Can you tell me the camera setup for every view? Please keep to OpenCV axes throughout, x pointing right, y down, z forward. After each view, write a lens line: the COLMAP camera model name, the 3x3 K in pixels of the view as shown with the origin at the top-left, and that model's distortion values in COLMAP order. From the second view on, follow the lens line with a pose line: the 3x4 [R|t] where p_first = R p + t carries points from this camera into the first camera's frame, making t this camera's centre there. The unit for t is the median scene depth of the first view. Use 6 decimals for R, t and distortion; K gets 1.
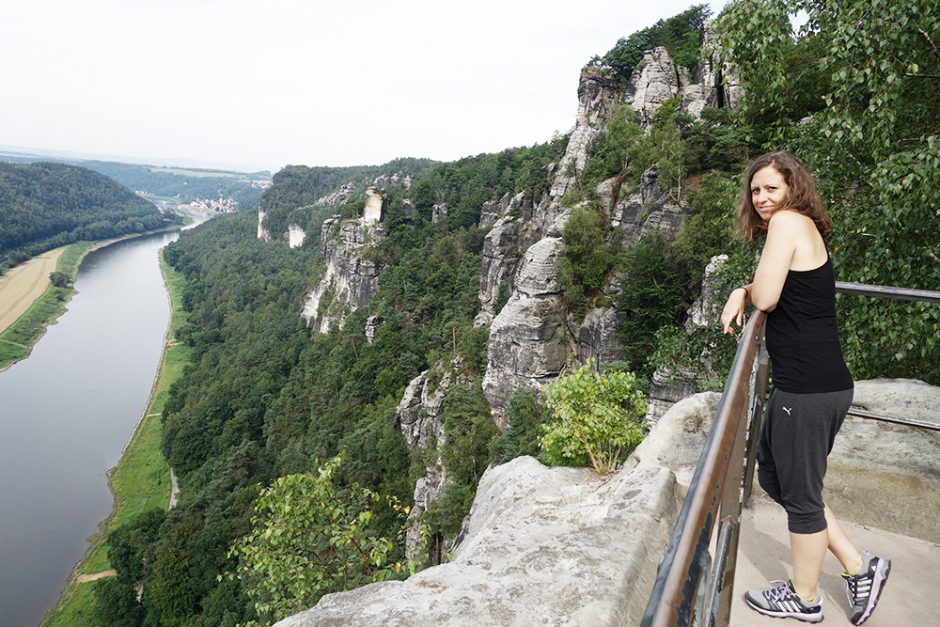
lens RADIAL K [[735.8, 0, 471.8], [0, 735.8, 312.9], [0, 0, 1]] dist [0.003848, -0.007886]
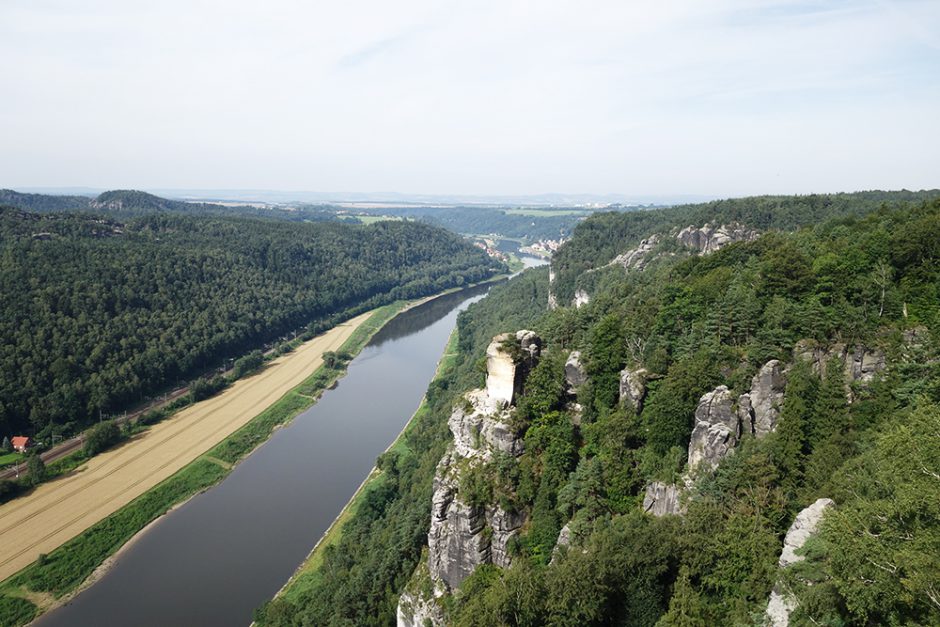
lens RADIAL K [[735.8, 0, 469.1], [0, 735.8, 314.9], [0, 0, 1]] dist [0.003848, -0.007886]
pose [[0.883593, 0.000361, -0.468255, 0.029515], [-0.015251, 0.999491, -0.028008, -0.055436], [0.468006, 0.031888, 0.883150, 0.169029]]
